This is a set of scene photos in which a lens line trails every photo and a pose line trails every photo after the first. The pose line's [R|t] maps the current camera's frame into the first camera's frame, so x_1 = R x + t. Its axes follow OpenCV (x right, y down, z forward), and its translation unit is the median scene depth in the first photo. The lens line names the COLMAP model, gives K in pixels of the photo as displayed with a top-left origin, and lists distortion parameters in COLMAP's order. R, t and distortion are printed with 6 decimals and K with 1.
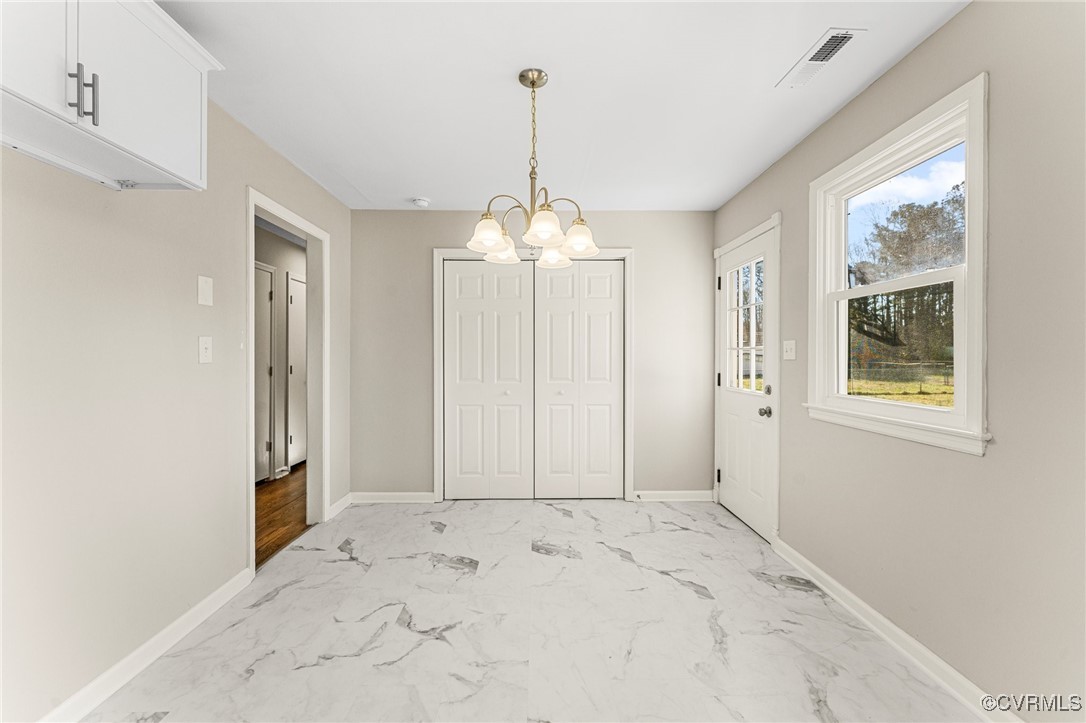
lens RADIAL K [[439.5, 0, 548.4], [0, 439.5, 357.0], [0, 0, 1]] dist [0.004035, -0.000401]
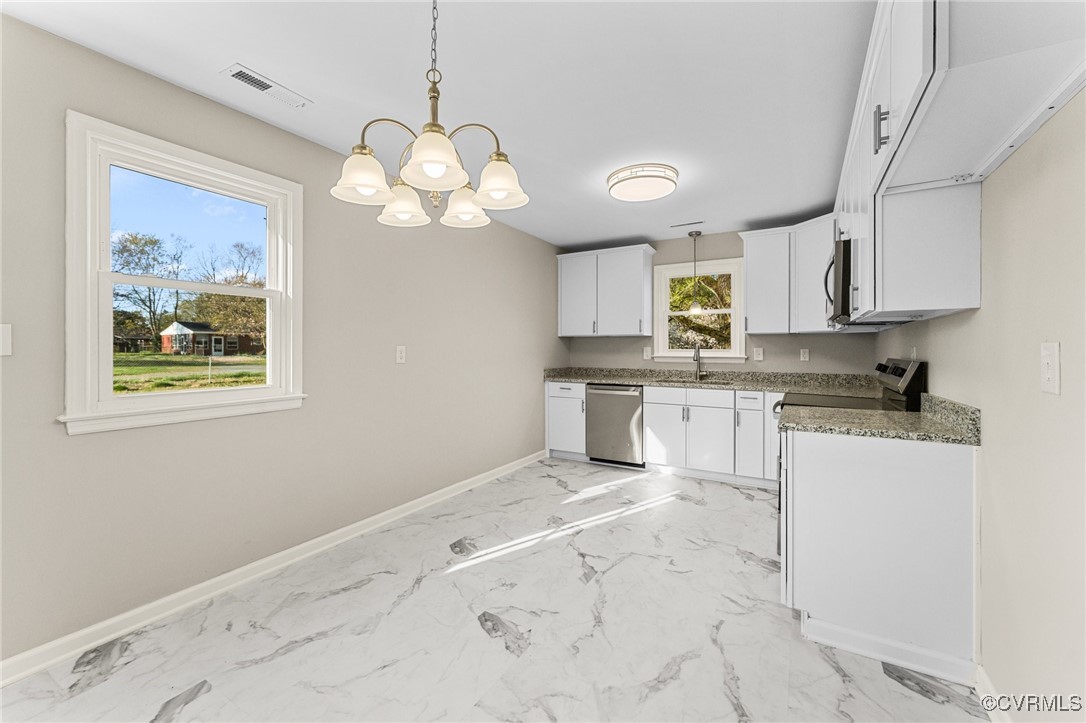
lens RADIAL K [[439.5, 0, 543.5], [0, 439.5, 348.7], [0, 0, 1]] dist [0.004035, -0.000401]
pose [[-0.849905, 0.000748, 0.526936, -0.549909], [-0.000513, 0.999997, -0.002248, -0.000854], [-0.526936, -0.002181, -0.849902, 1.493533]]
